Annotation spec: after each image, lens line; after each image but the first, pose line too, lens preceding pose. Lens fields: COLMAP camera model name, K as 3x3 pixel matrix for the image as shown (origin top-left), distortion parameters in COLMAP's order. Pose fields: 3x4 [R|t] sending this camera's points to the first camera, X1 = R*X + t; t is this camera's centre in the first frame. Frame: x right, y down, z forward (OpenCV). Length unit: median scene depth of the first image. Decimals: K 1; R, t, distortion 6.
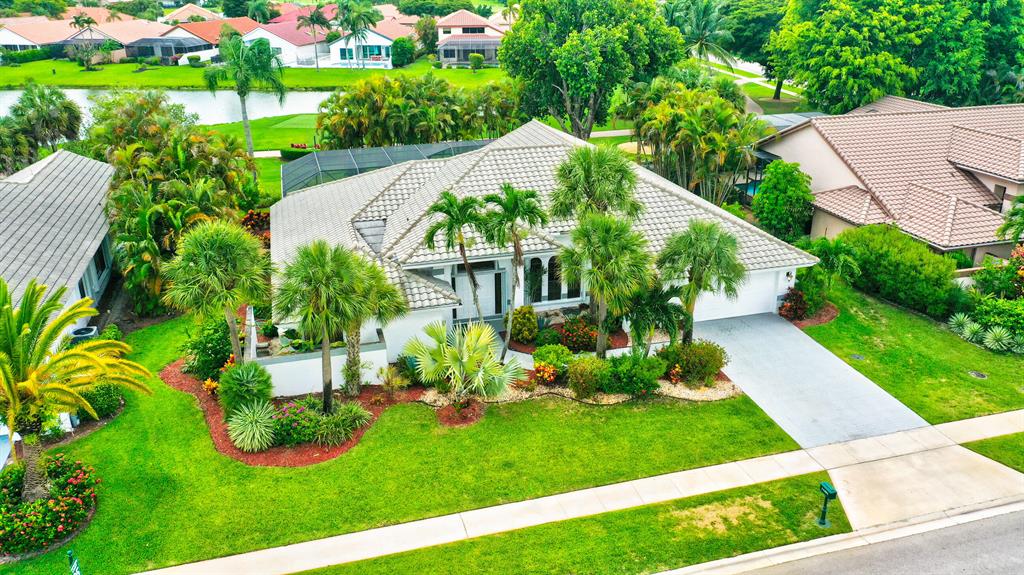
lens RADIAL K [[807.5, 0, 512.0], [0, 807.5, 287.5], [0, 0, 1]] dist [-0.000155, 0.000350]
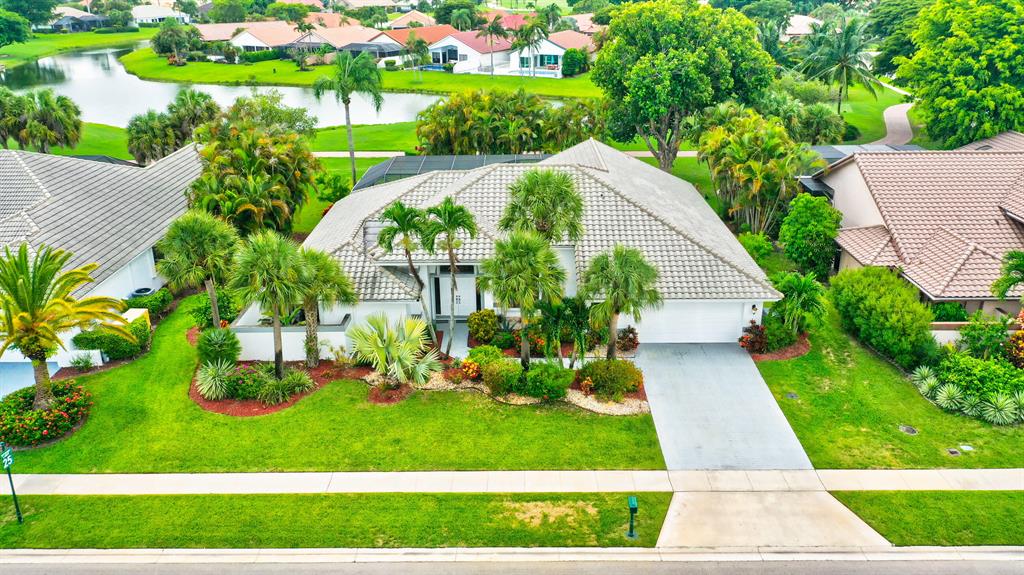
lens RADIAL K [[807.5, 0, 512.0], [0, 807.5, 287.5], [0, 0, 1]] dist [-0.000155, 0.000350]
pose [[0.959501, 0.101410, -0.262821, 0.314884], [-0.102634, 0.994678, 0.009106, -0.018913], [0.262345, 0.018237, 0.964802, -0.053110]]
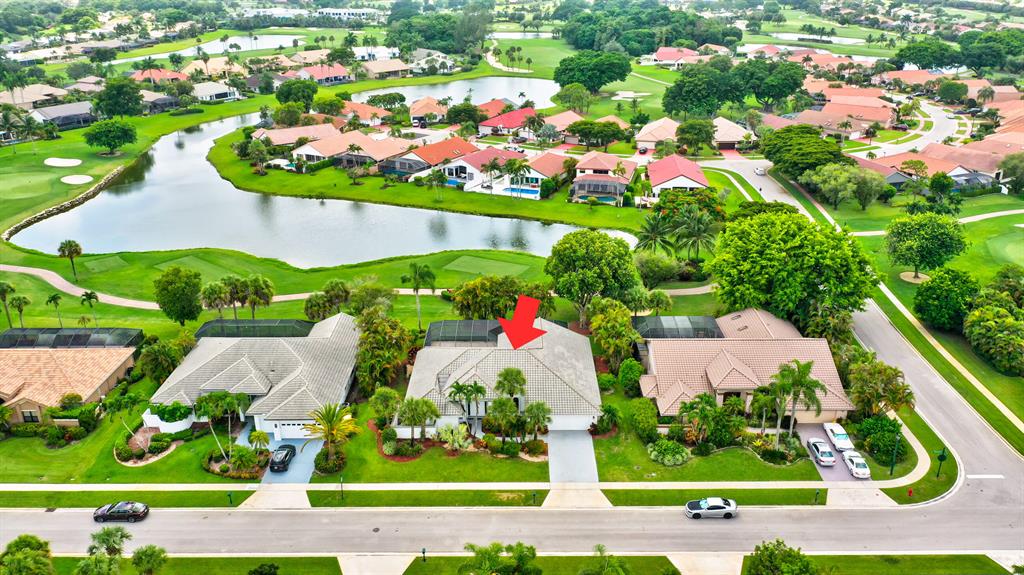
lens RADIAL K [[807.5, 0, 512.0], [0, 807.5, 287.5], [0, 0, 1]] dist [-0.000155, 0.000350]
pose [[0.959710, 0.104752, -0.260738, 0.720772], [-0.103868, 0.994442, 0.017207, -0.444965], [0.261091, 0.010568, 0.965256, -1.563392]]
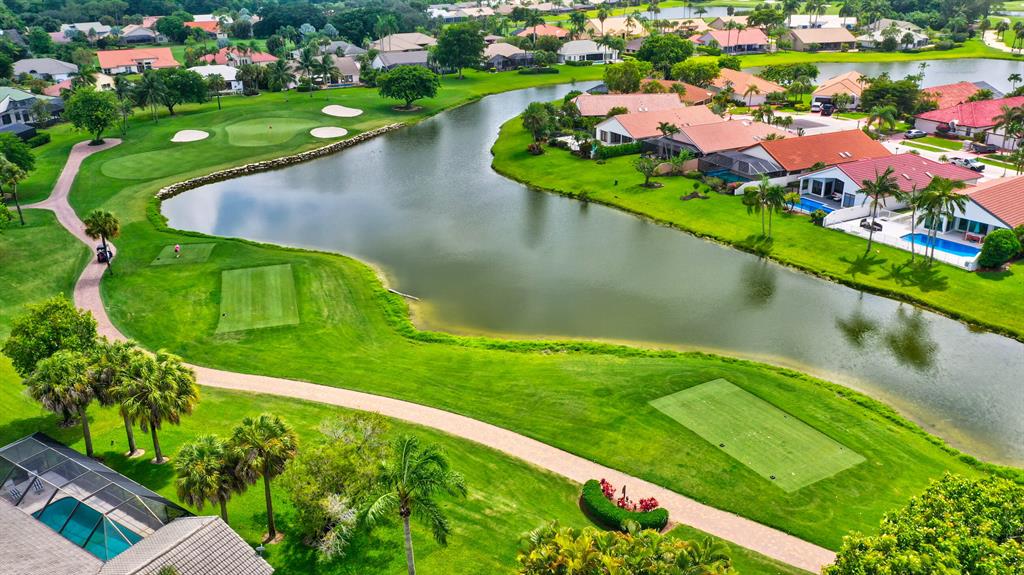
lens RADIAL K [[807.5, 0, 512.0], [0, 807.5, 287.5], [0, 0, 1]] dist [-0.000155, 0.000350]
pose [[0.658406, 0.281484, -0.698046, 0.276625], [-0.271484, 0.953819, 0.128556, -0.818047], [0.701996, 0.104866, 0.704418, 0.766753]]
